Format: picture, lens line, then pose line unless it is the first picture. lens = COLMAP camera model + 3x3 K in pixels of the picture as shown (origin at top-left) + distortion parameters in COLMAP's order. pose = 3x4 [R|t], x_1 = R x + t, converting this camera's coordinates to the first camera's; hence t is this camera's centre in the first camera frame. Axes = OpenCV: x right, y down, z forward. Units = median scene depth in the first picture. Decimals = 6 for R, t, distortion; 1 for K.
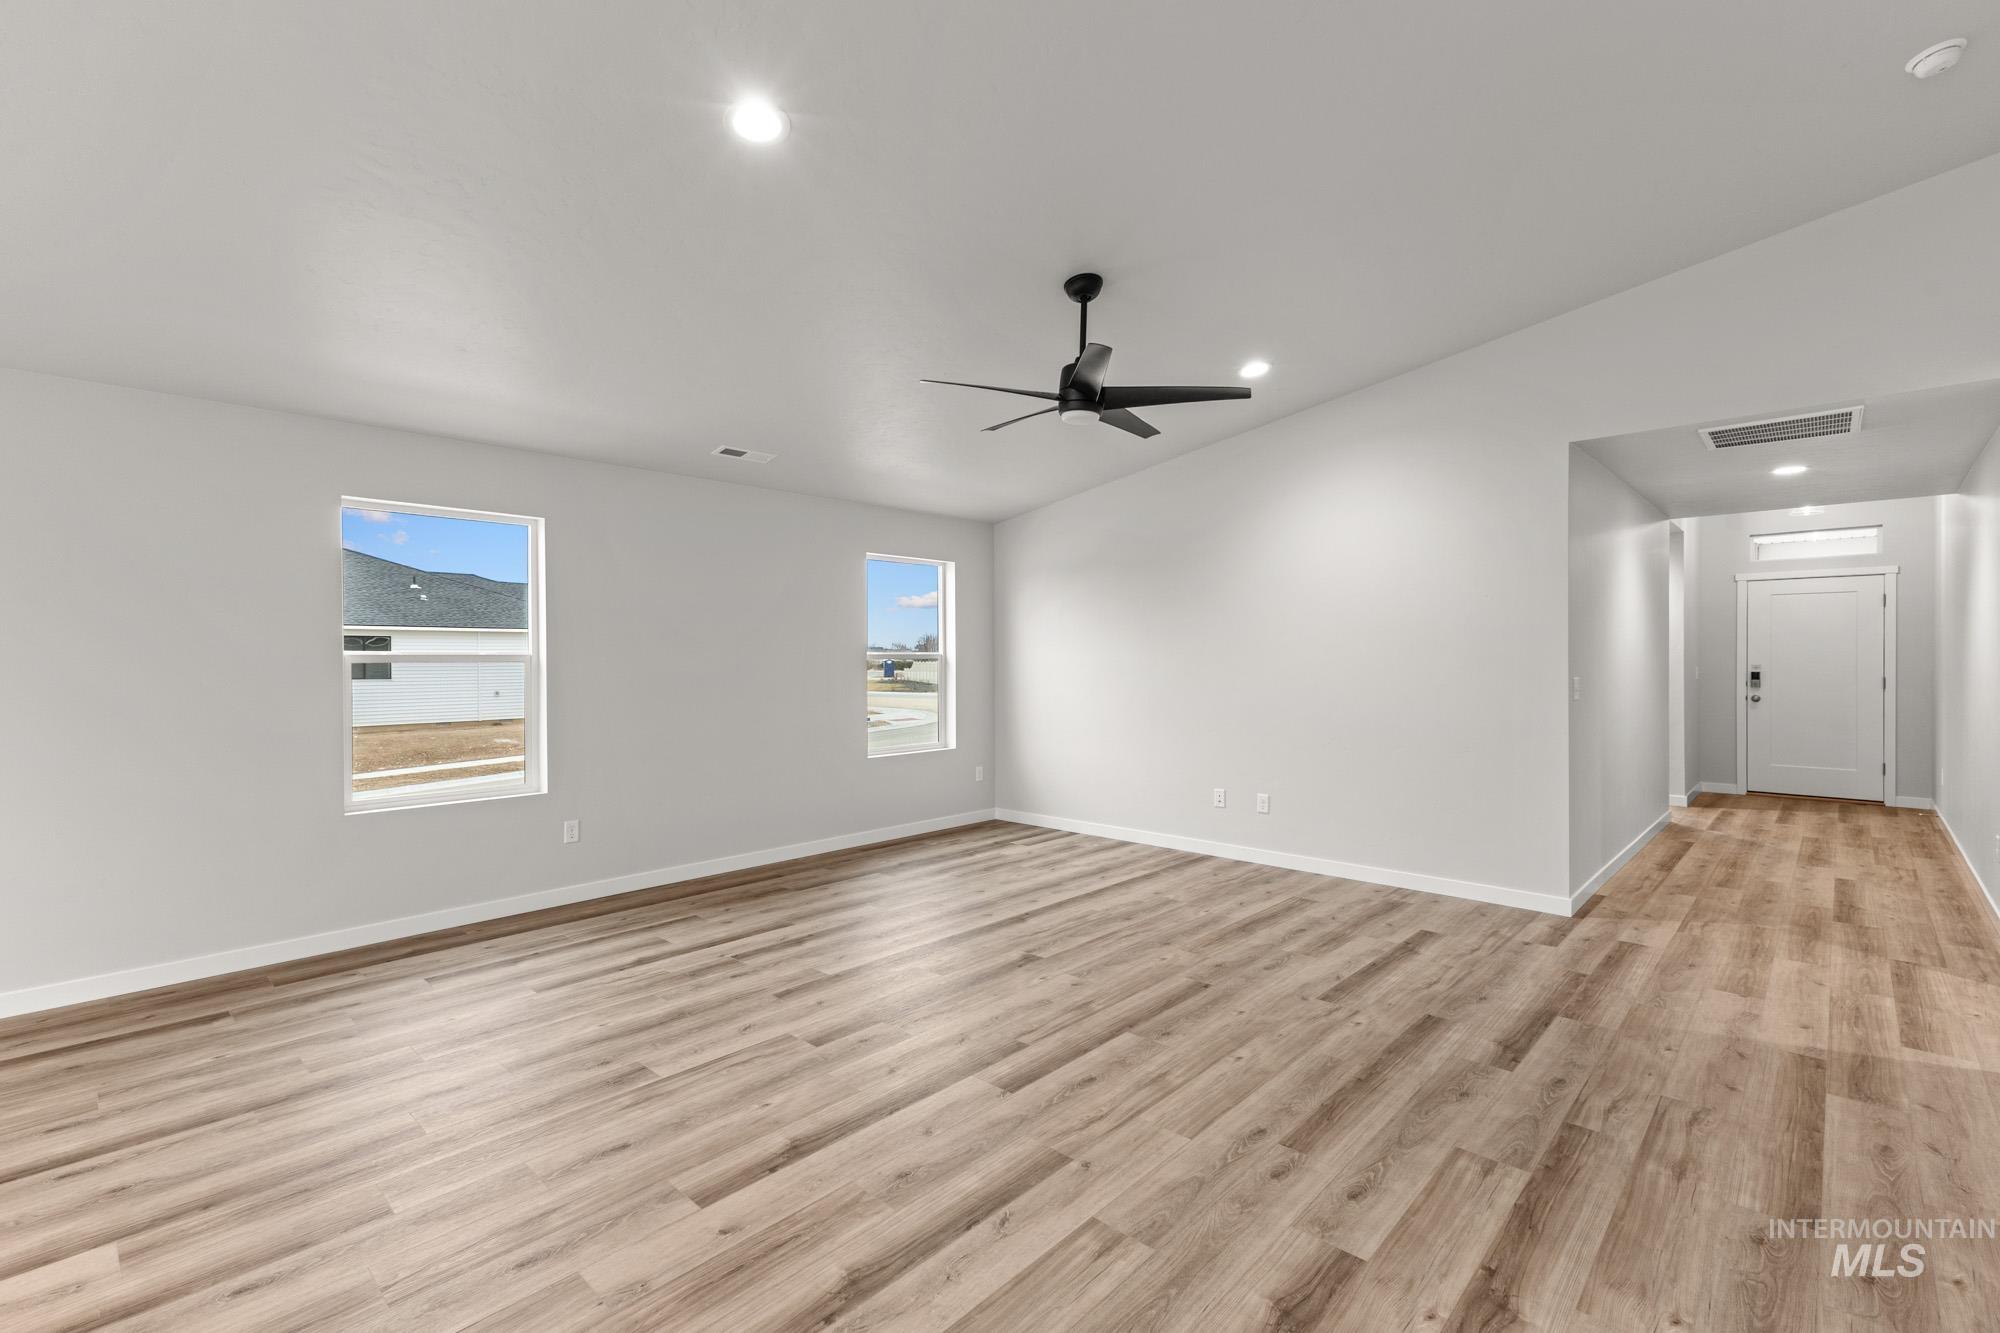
lens RADIAL K [[890.0, 0, 945.1], [0, 890.0, 654.8], [0, 0, 1]] dist [0.017219, -0.000517]
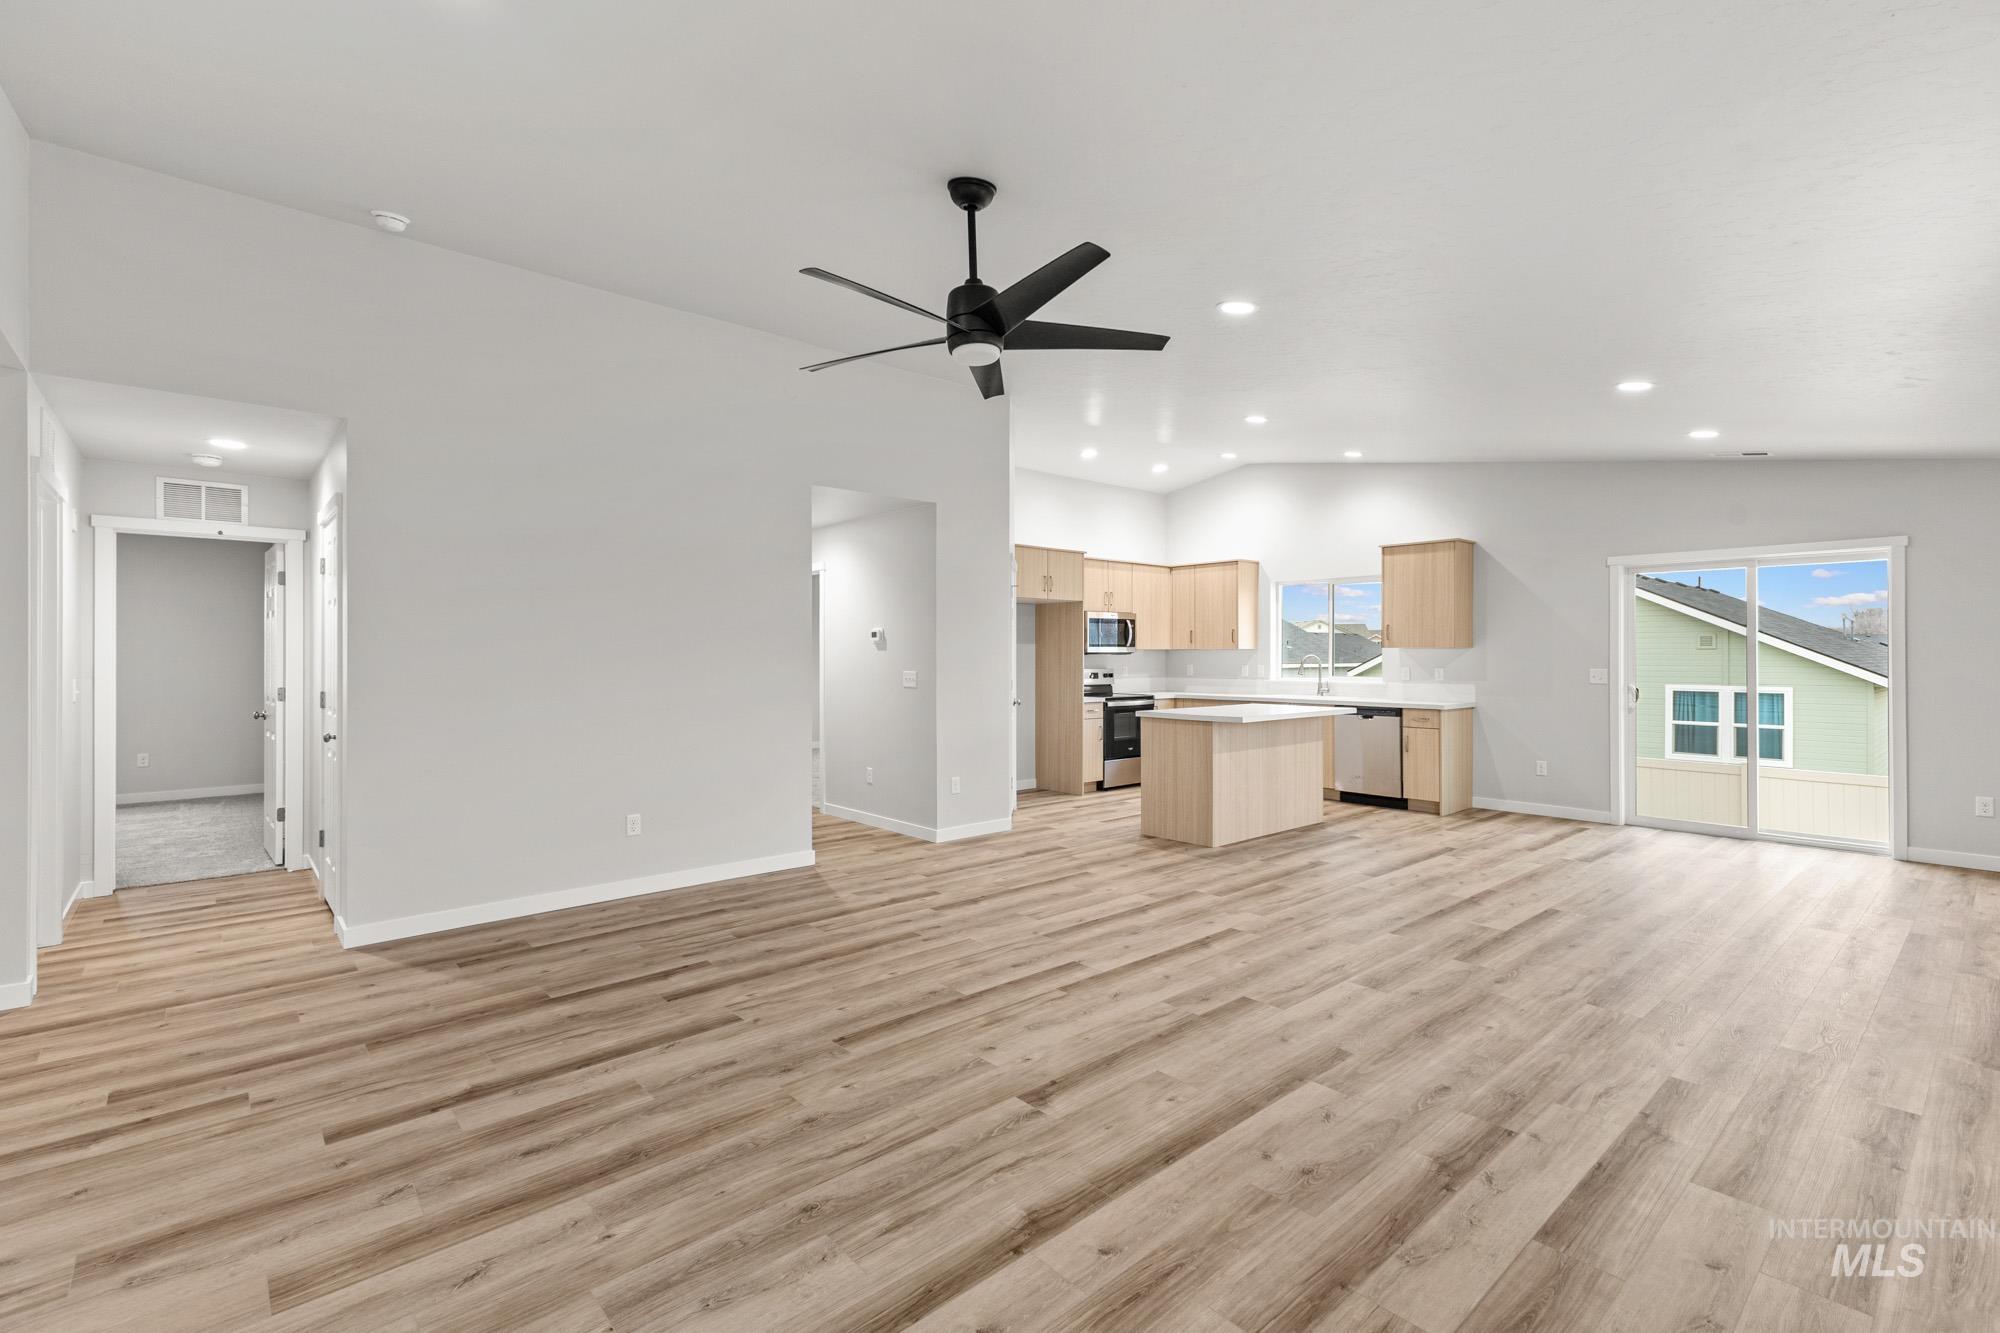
lens RADIAL K [[890.0, 0, 945.1], [0, 890.0, 654.8], [0, 0, 1]] dist [0.017219, -0.000517]
pose [[-0.995667, 0.005589, 0.092819, 0.124653], [0.005052, 0.999969, -0.006021, 0.005871], [-0.092850, -0.005526, -0.995665, 2.110890]]
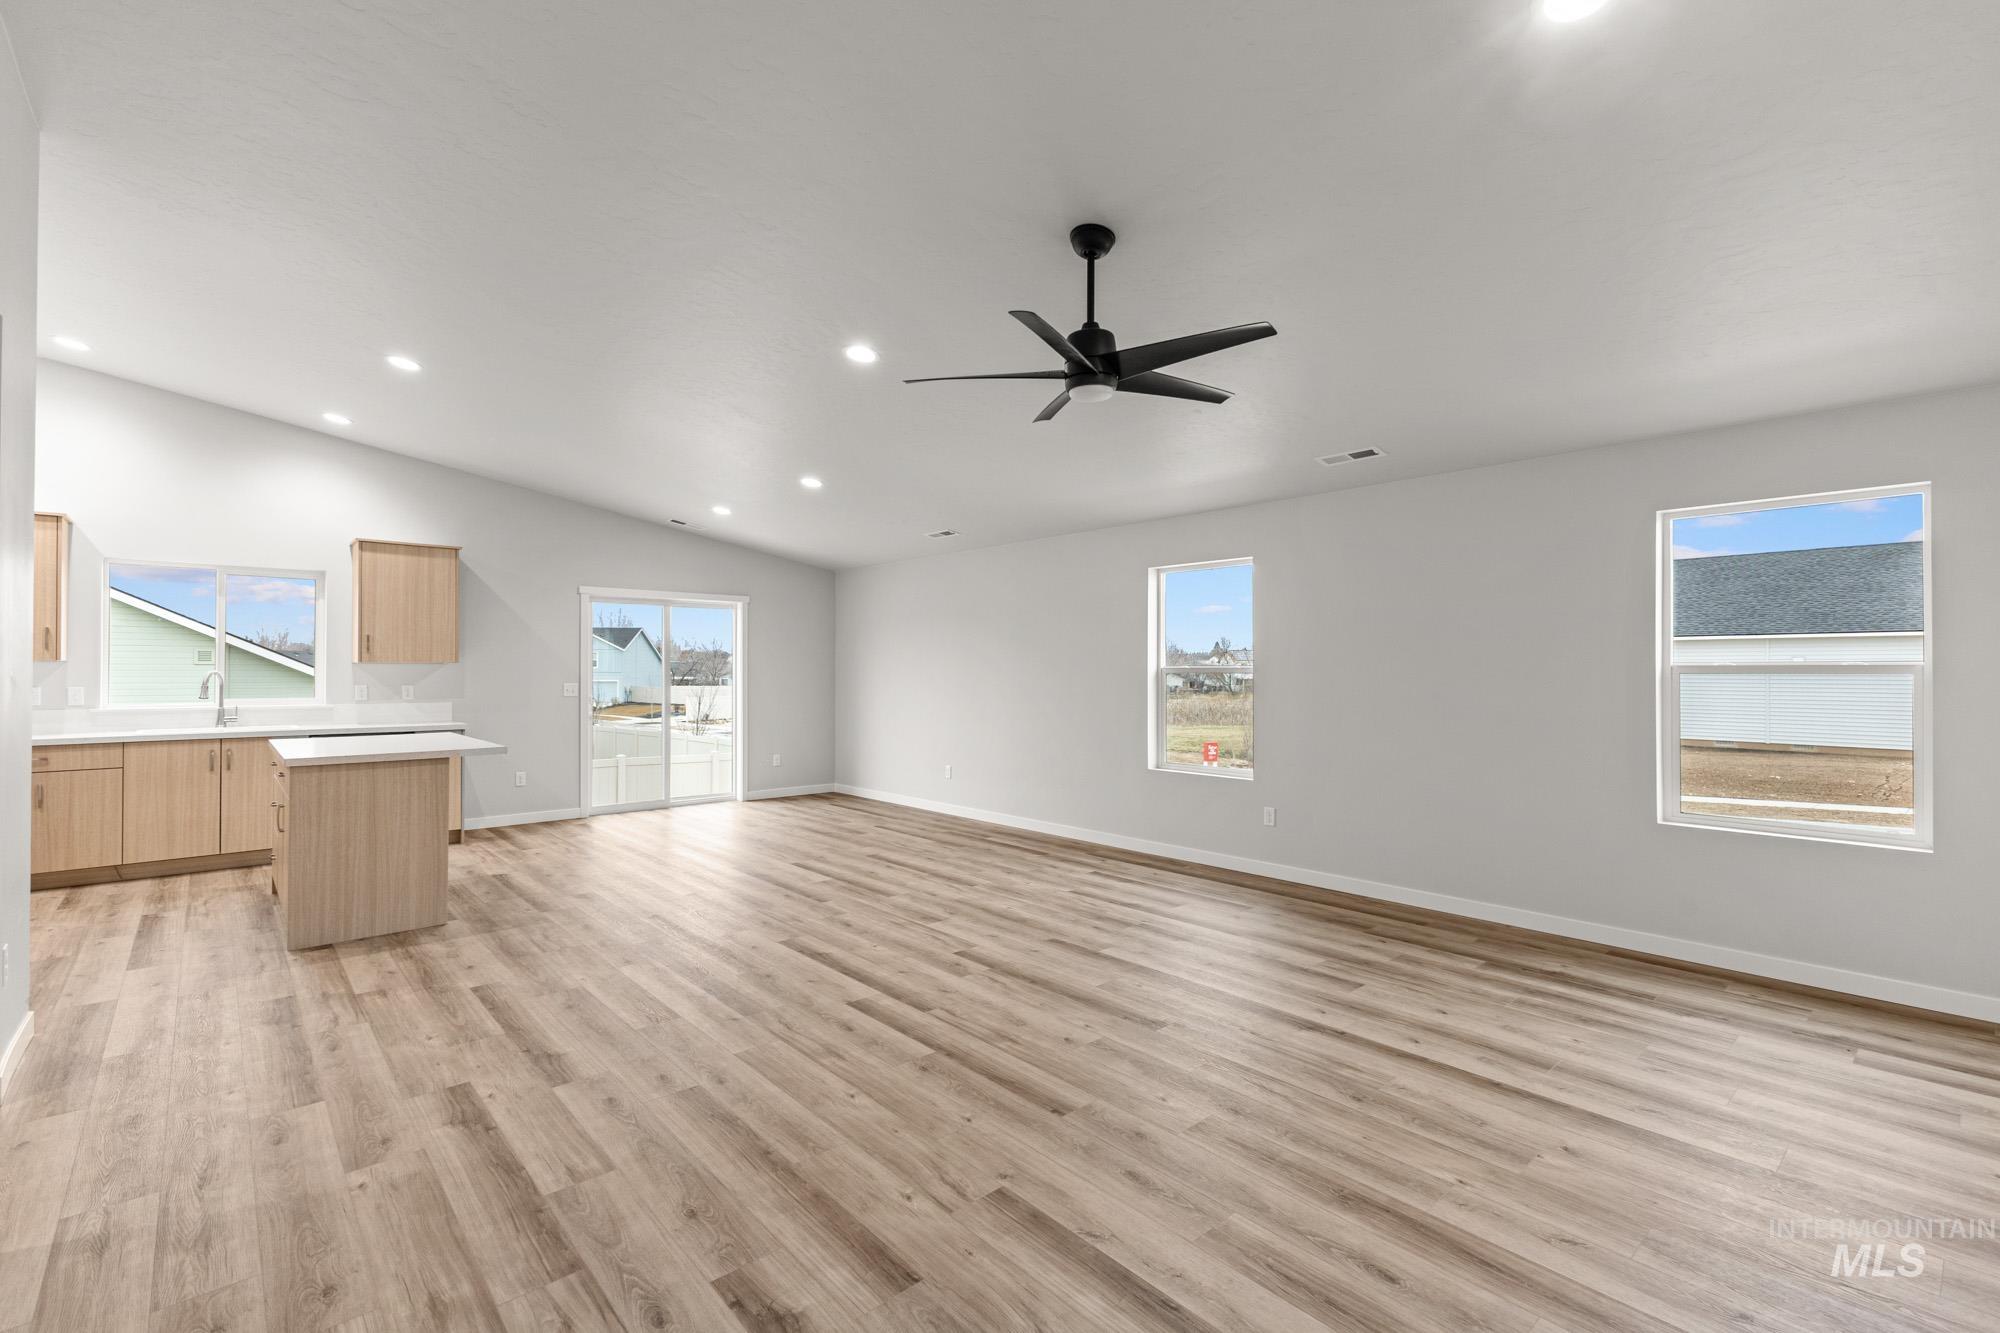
lens RADIAL K [[880.8, 0, 1057.4], [0, 880.8, 666.6], [0, 0, 1]] dist [0.021107, 0.000190]
pose [[-0.028855, -0.000047, -0.999584, 1.182338], [0.004646, 0.999989, -0.000181, -0.004259], [0.999573, -0.004649, -0.028855, 1.166463]]
